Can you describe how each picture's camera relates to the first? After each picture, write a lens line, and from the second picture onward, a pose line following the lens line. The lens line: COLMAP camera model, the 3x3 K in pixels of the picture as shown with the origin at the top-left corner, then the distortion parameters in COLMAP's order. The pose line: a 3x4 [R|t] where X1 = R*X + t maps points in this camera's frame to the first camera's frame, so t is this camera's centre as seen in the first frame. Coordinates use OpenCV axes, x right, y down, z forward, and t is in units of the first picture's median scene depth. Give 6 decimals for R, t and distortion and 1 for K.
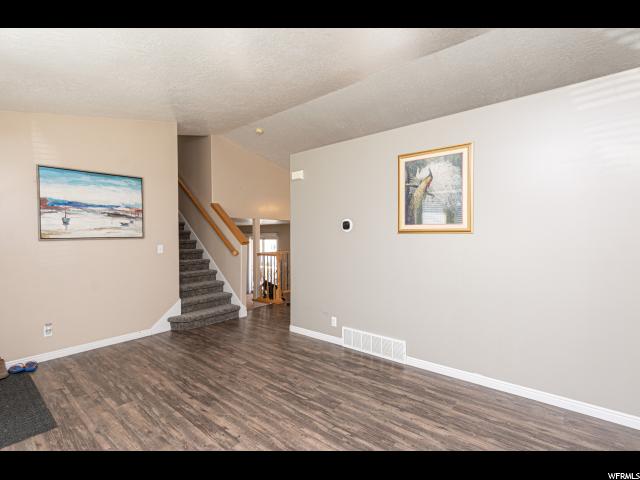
lens RADIAL K [[301.8, 0, 315.2], [0, 301.8, 241.3], [0, 0, 1]] dist [0.003095, -0.000186]
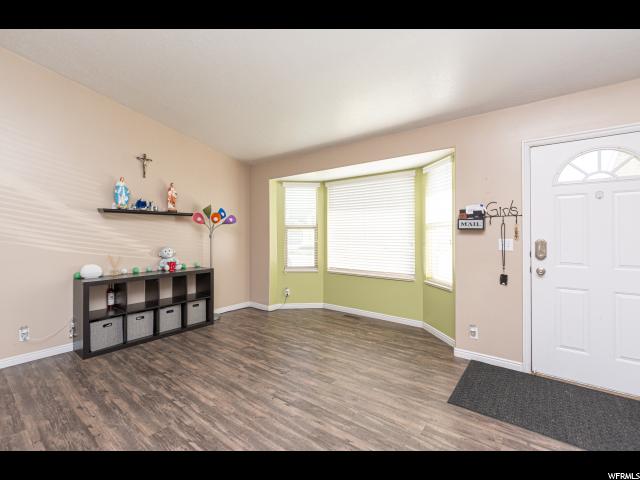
lens RADIAL K [[290.4, 0, 318.8], [0, 290.4, 229.7], [0, 0, 1]] dist [-0.001116, -0.000500]
pose [[-0.999507, 0.006991, -0.030622, -0.294000], [0.006893, 0.999971, 0.003298, 0.001545], [0.030644, 0.003085, -0.999526, 1.559606]]
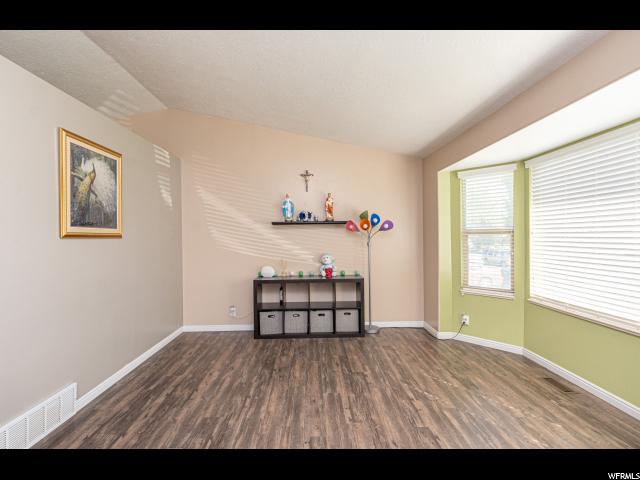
lens RADIAL K [[301.8, 0, 315.2], [0, 301.8, 241.3], [0, 0, 1]] dist [0.003095, -0.000186]
pose [[-0.653792, -0.002487, 0.756670, -0.751058], [0.027612, 0.999250, 0.027142, -0.025091], [-0.756170, 0.038638, -0.653233, 1.178708]]
